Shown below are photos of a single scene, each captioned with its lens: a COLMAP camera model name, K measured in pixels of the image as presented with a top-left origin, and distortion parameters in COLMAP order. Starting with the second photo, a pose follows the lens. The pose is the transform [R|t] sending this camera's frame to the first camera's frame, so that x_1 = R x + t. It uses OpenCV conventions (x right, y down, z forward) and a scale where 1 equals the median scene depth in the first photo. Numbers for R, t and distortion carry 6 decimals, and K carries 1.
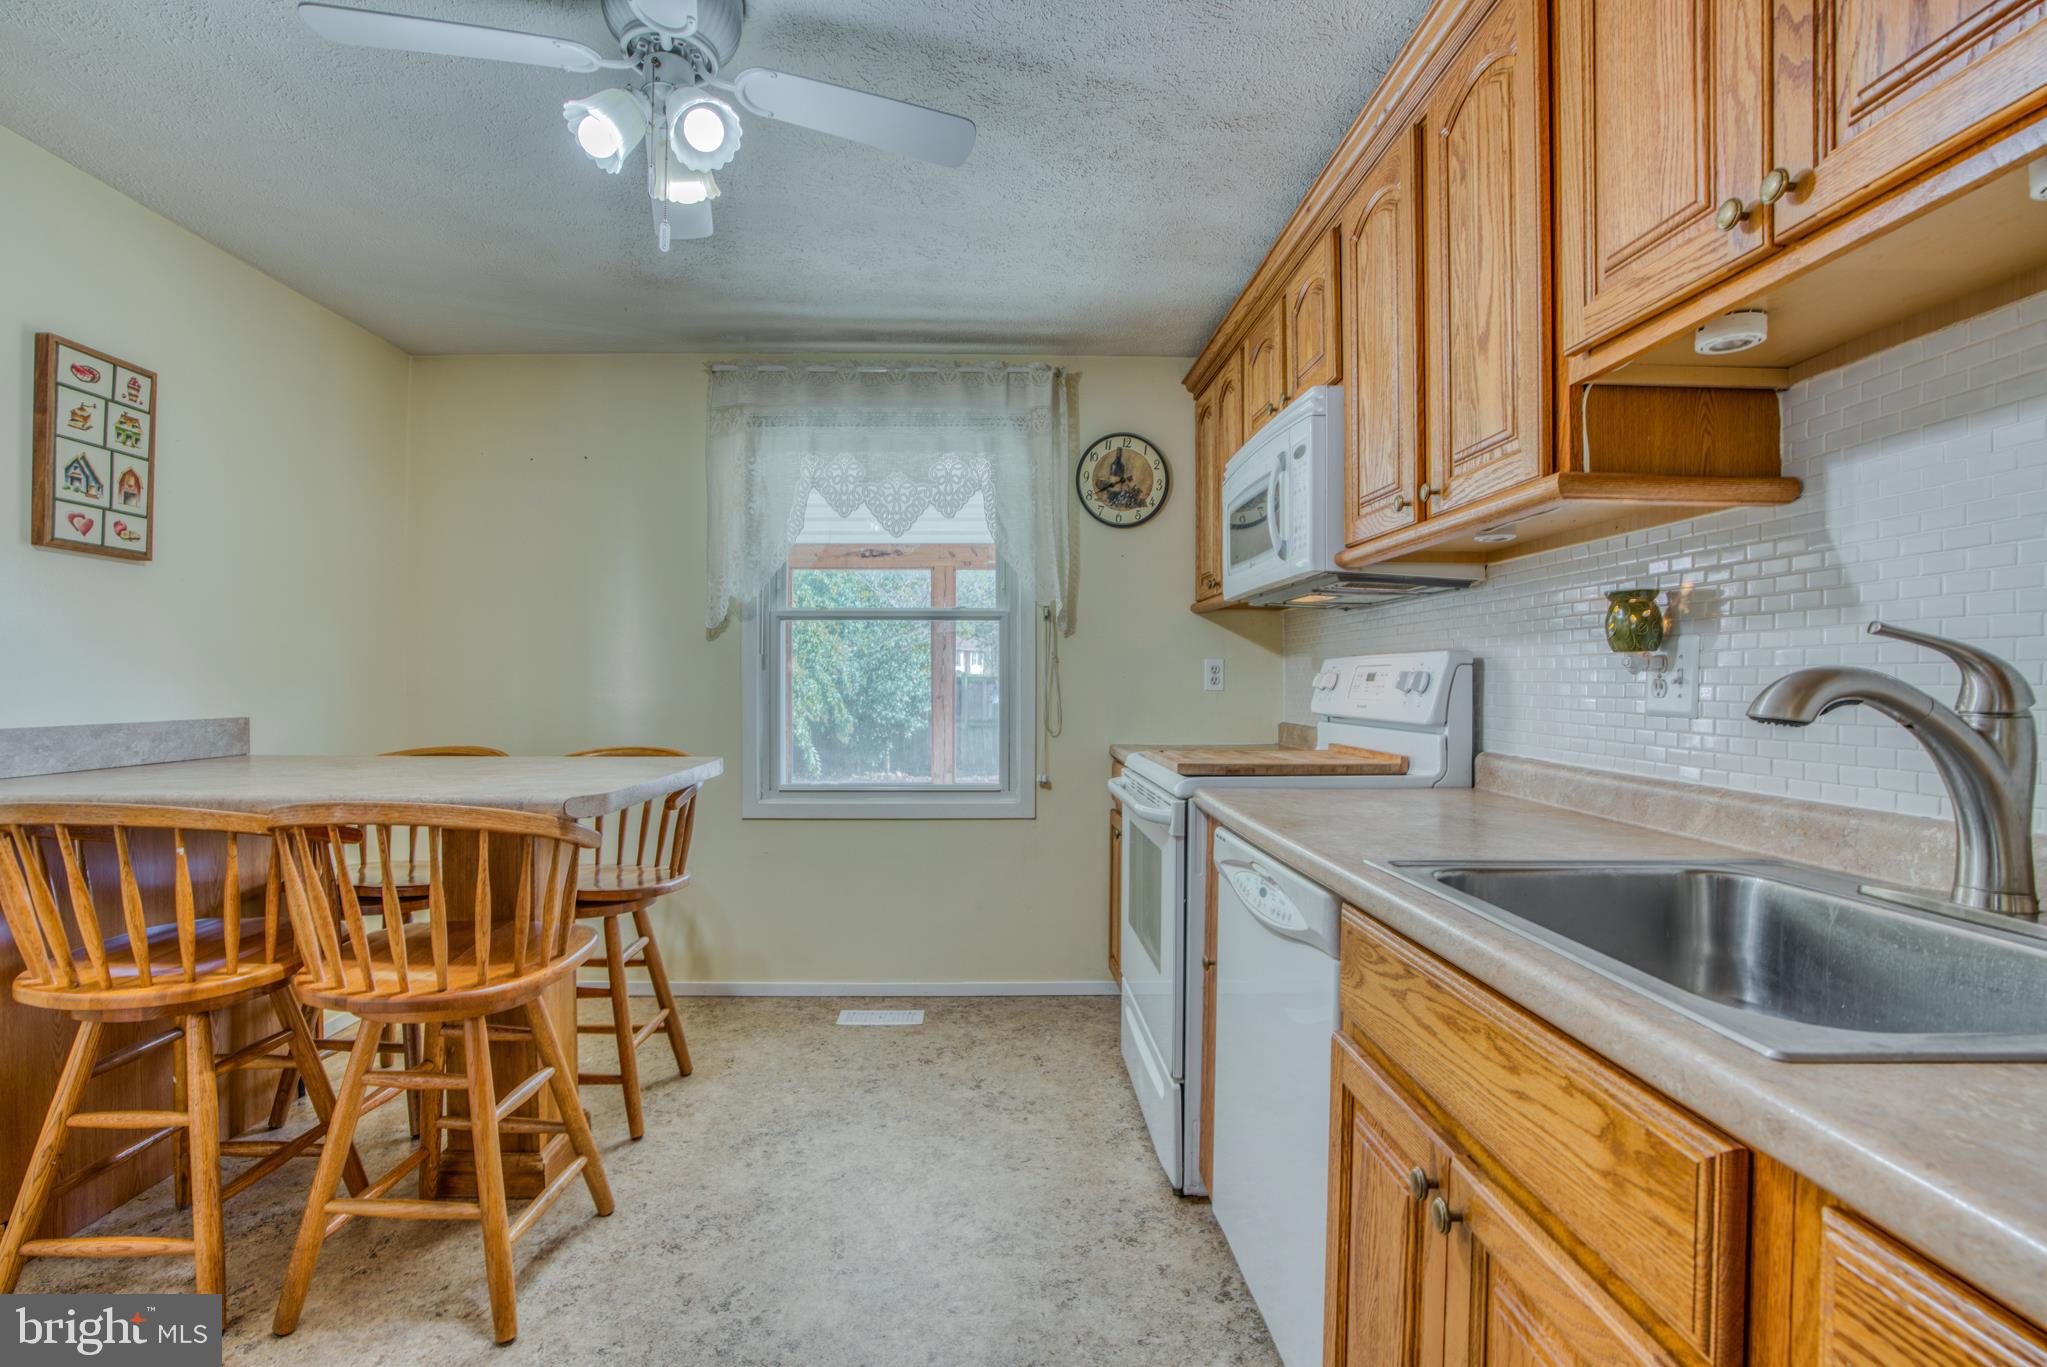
lens RADIAL K [[941.0, 0, 1001.5], [0, 941.0, 684.7], [0, 0, 1]] dist [-0.073829, 0.027544]
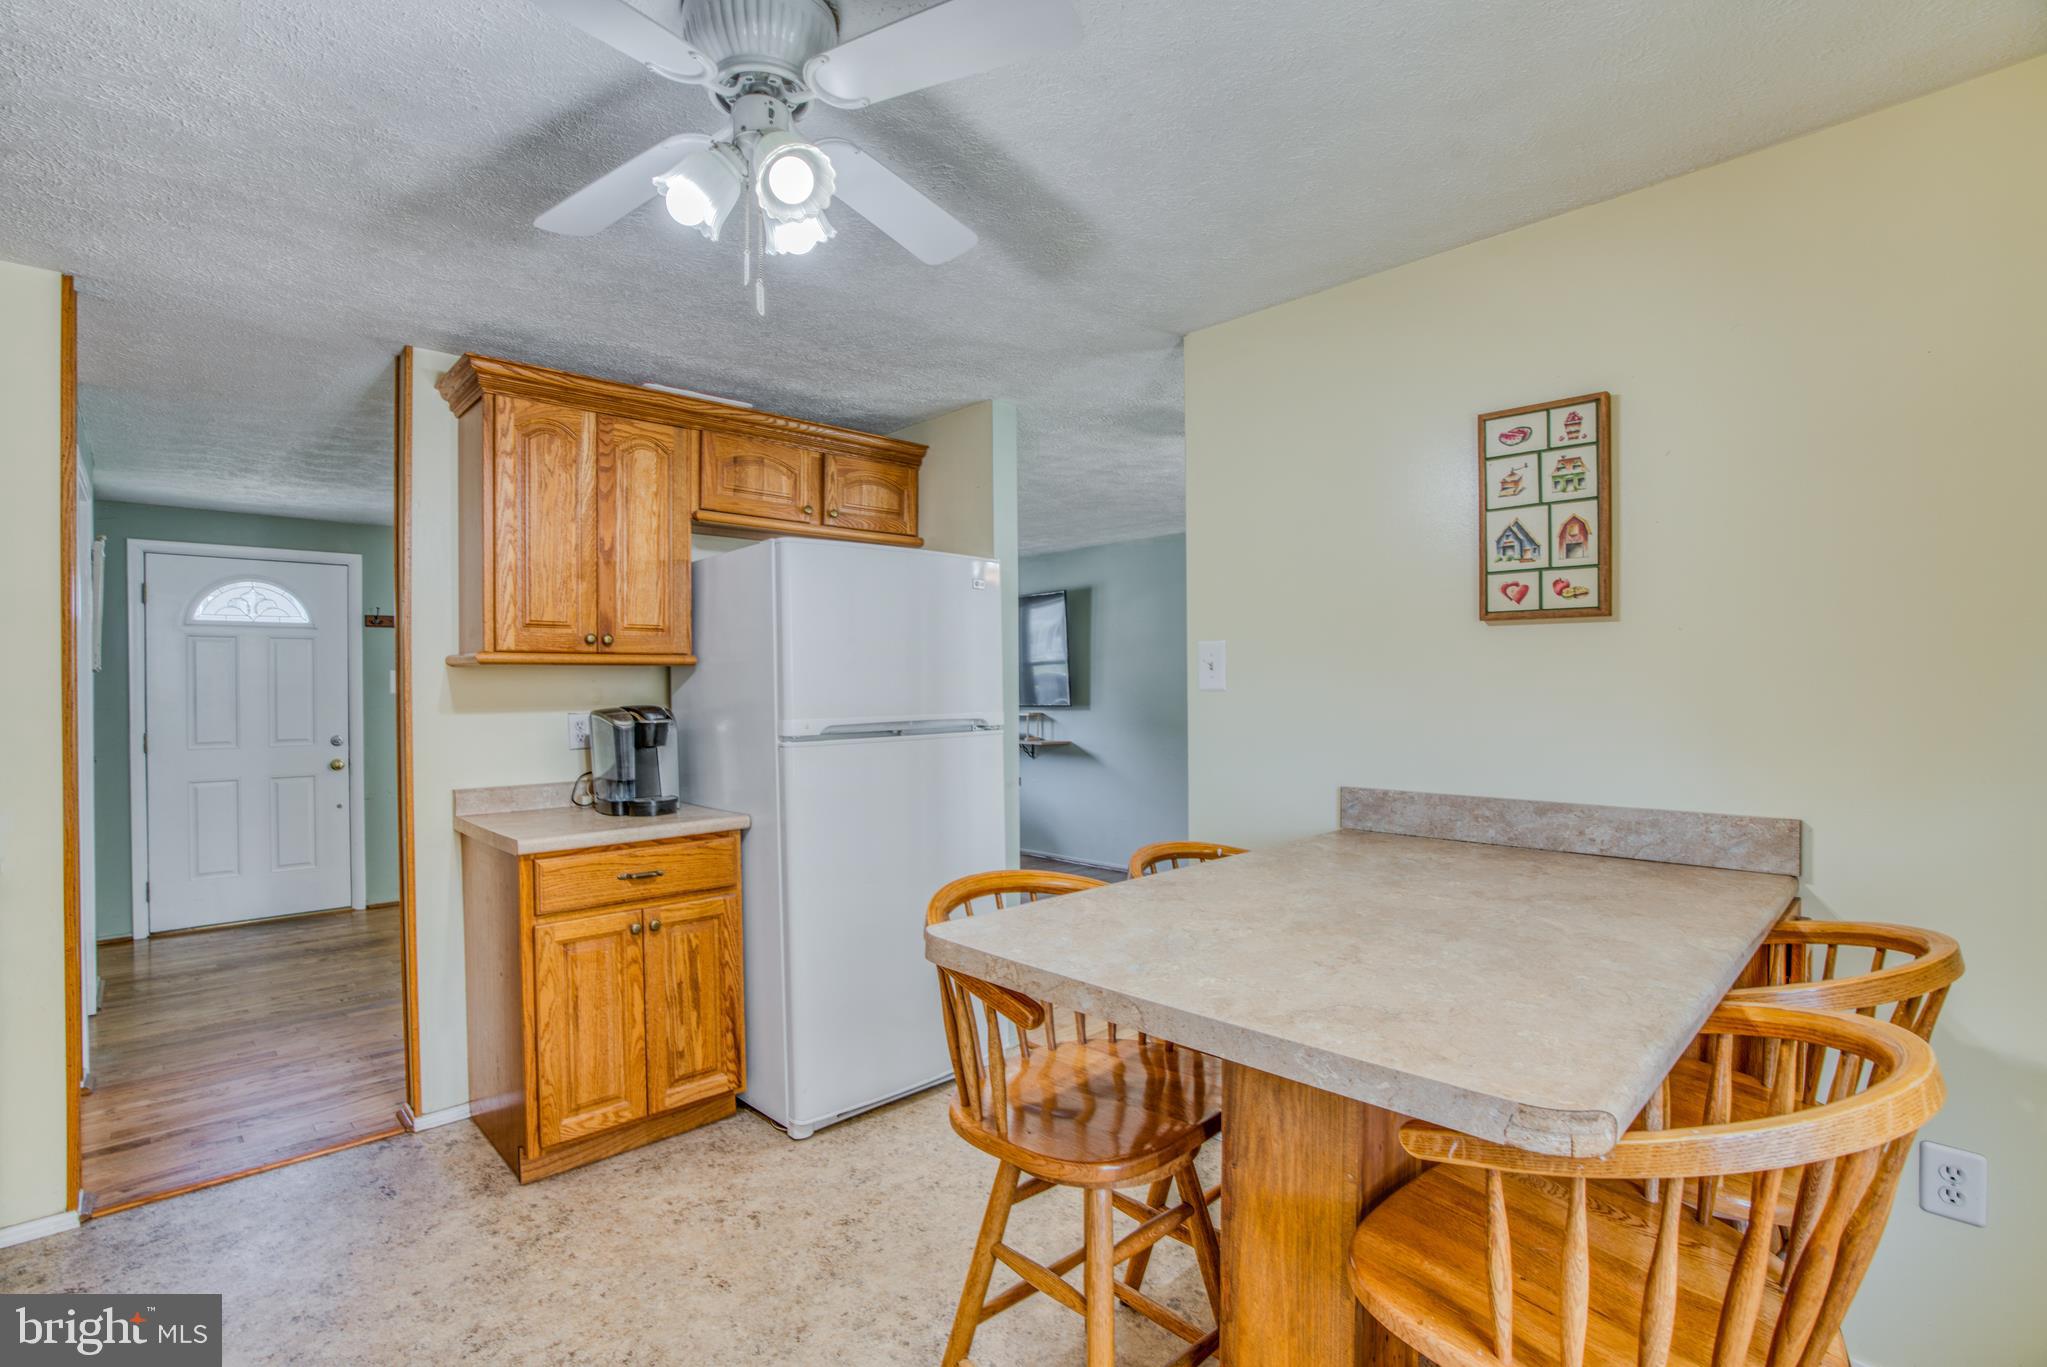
lens RADIAL K [[941.0, 0, 1001.5], [0, 941.0, 684.7], [0, 0, 1]] dist [-0.073829, 0.027544]
pose [[-0.750762, 0.003074, -0.660566, 0.040152], [0.004959, 0.999987, -0.000983, -0.065230], [0.660555, -0.004014, -0.750767, 1.111252]]
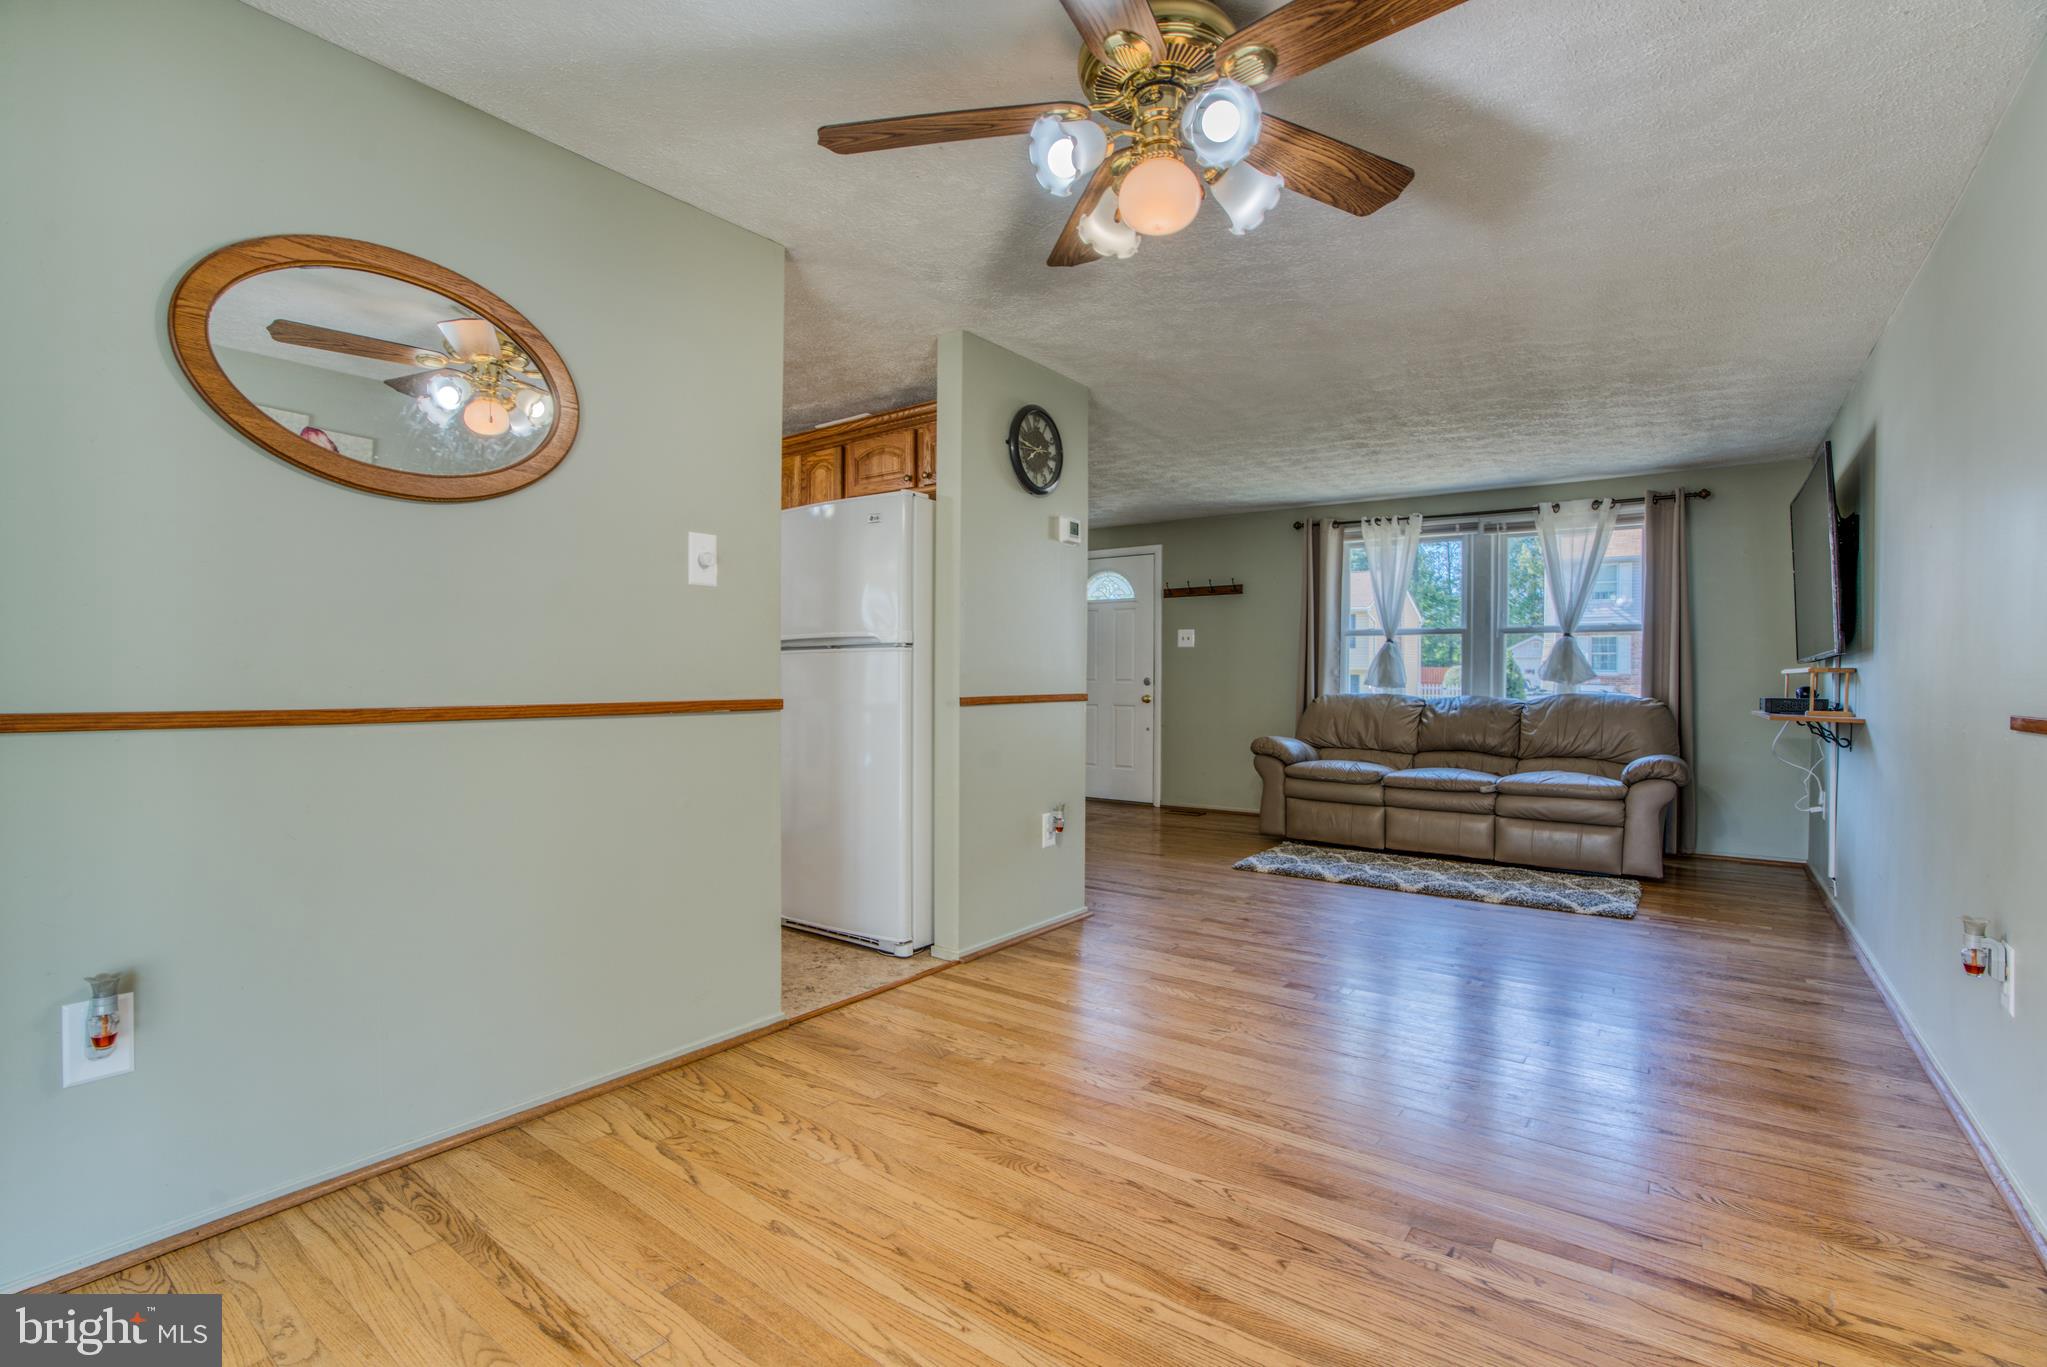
lens RADIAL K [[941.0, 0, 1001.5], [0, 941.0, 684.7], [0, 0, 1]] dist [-0.073829, 0.027544]
pose [[-0.777100, -0.010722, 0.629286, -1.698355], [-0.003898, 0.999918, 0.012224, 0.028458], [-0.629365, 0.007047, -0.777078, 1.138363]]
